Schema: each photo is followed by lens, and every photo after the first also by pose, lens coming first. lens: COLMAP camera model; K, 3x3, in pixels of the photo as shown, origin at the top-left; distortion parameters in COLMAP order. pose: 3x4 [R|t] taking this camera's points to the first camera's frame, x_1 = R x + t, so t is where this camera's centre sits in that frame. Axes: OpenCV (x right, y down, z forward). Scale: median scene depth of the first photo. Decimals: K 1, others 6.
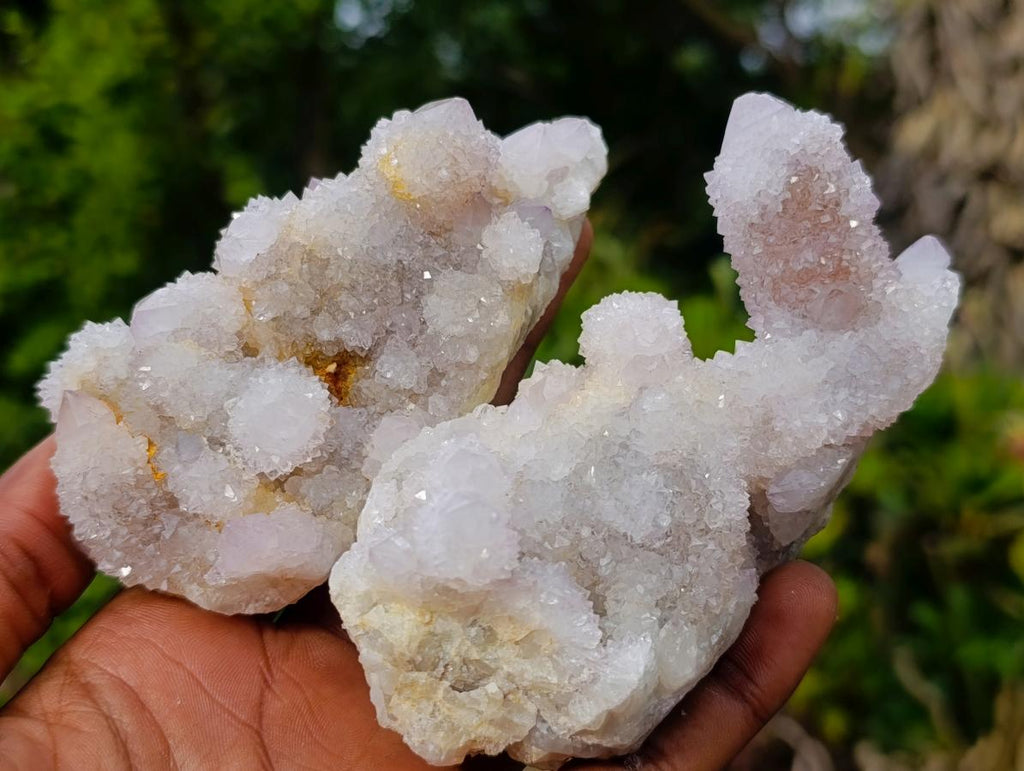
lens RADIAL K [[1566.5, 0, 534.1], [0, 1566.5, 384.0], [0, 0, 1]] dist [0.379977, -2.531323]
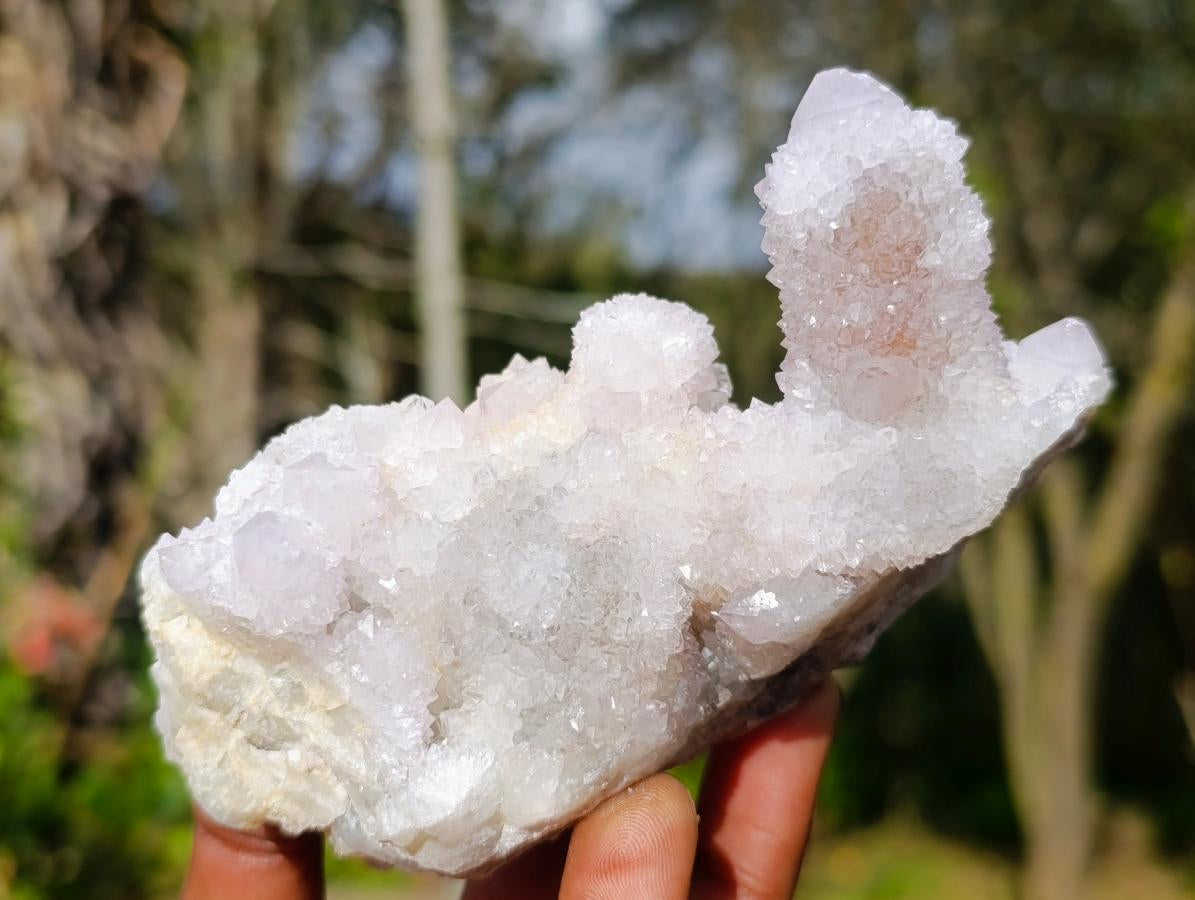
lens RADIAL K [[1828.1, 0, 623.3], [0, 1828.1, 448.3], [0, 0, 1]] dist [0.379977, -2.531323]
pose [[0.938442, 0.258660, -0.228957, 0.296505], [-0.230594, 0.962587, 0.142310, -0.122268], [0.257201, -0.080754, 0.962978, 0.171406]]
